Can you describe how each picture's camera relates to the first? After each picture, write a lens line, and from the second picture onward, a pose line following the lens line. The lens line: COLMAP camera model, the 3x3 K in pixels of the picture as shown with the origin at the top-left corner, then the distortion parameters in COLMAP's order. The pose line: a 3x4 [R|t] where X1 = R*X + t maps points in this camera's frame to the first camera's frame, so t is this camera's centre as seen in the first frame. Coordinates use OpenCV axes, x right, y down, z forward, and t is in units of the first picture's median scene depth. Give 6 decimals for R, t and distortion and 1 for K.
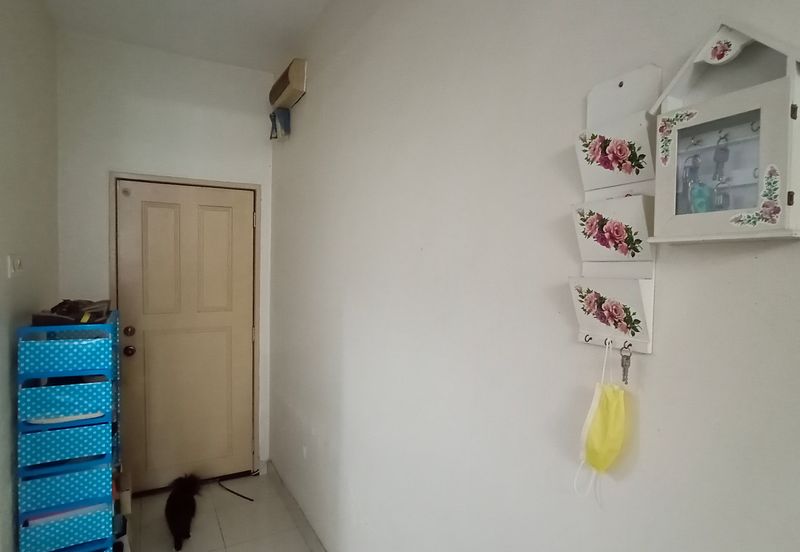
lens RADIAL K [[449.7, 0, 399.8], [0, 449.7, 280.1], [0, 0, 1]] dist [-0.029539, 0.017323]
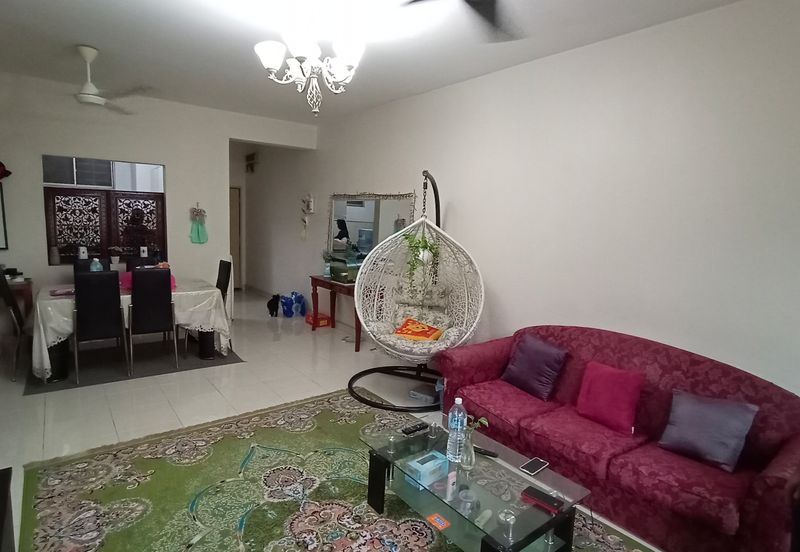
lens RADIAL K [[449.7, 0, 399.8], [0, 449.7, 280.1], [0, 0, 1]] dist [-0.029539, 0.017323]
pose [[0.986800, 0.011706, 0.161519, 0.262152], [-0.030504, 0.992966, 0.114399, 0.026315], [-0.159043, -0.117816, 0.980217, -2.267762]]
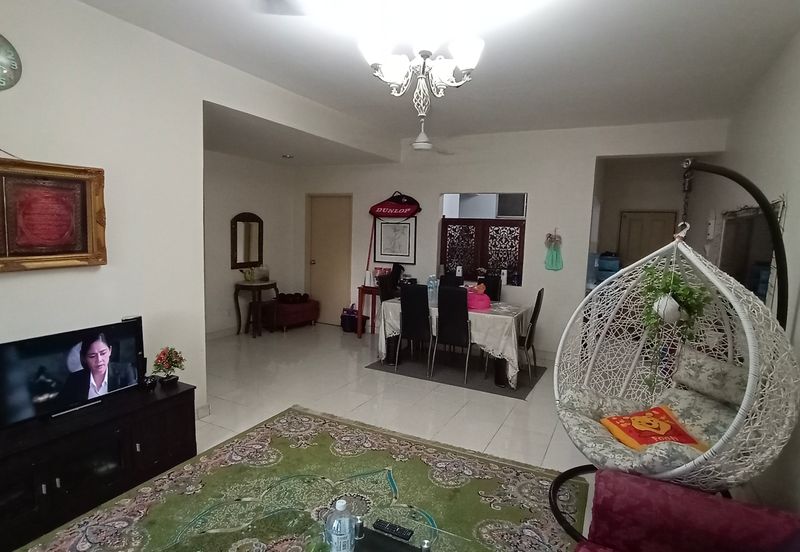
lens RADIAL K [[449.7, 0, 399.8], [0, 449.7, 280.1], [0, 0, 1]] dist [-0.029539, 0.017323]
pose [[0.558005, 0.104743, -0.823201, 0.955265], [-0.048855, 0.994428, 0.093413, 0.012297], [0.828398, -0.011907, 0.560013, -1.750328]]
